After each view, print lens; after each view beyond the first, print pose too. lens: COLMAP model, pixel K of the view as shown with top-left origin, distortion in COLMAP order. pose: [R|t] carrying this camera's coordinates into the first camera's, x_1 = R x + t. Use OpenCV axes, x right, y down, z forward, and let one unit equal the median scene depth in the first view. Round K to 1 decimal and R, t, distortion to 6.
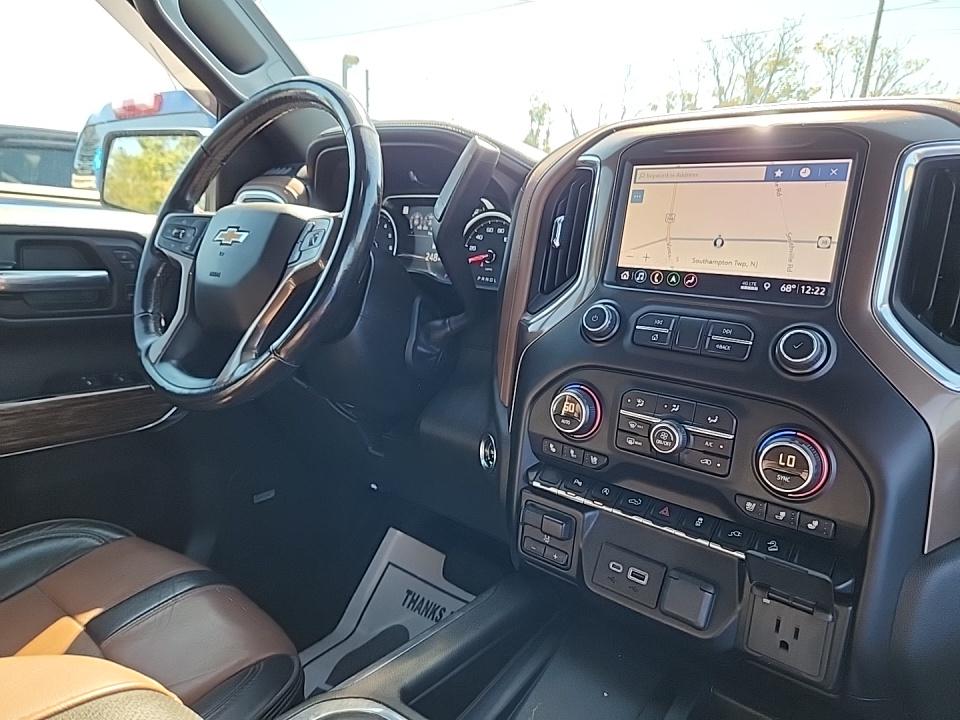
lens RADIAL K [[644.8, 0, 480.0], [0, 644.8, 360.0], [0, 0, 1]] dist [0.062120, -0.047406]
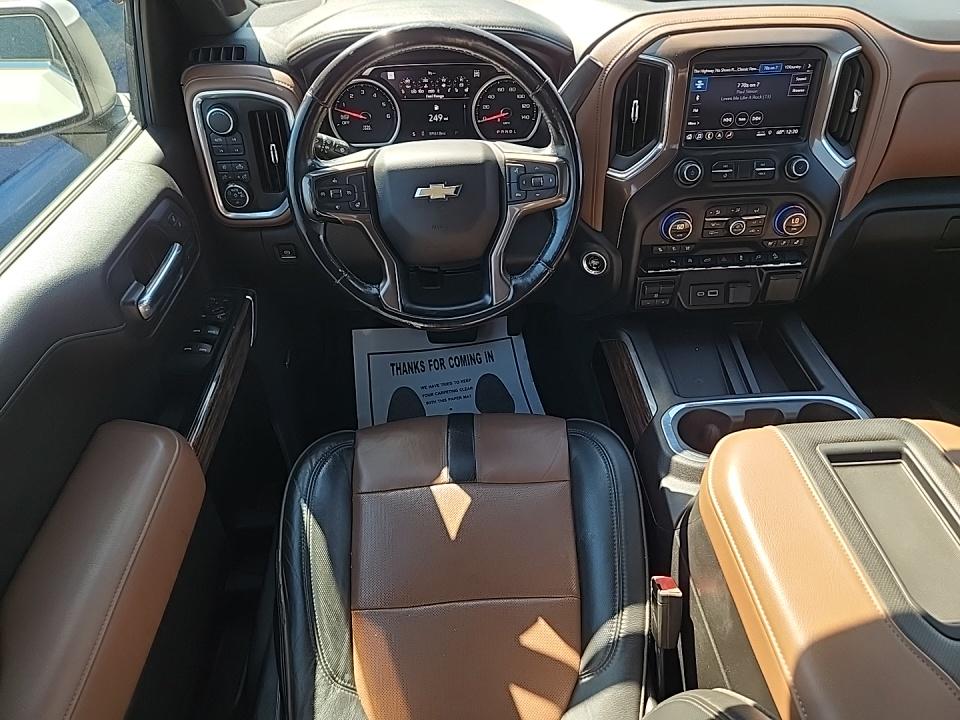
lens RADIAL K [[644.8, 0, 480.0], [0, 644.8, 360.0], [0, 0, 1]] dist [0.062120, -0.047406]
pose [[0.725841, -0.496955, 0.475596, -1.150740], [0.186787, 0.807828, 0.559039, -0.652310], [-0.662016, -0.316938, 0.679179, 0.039103]]
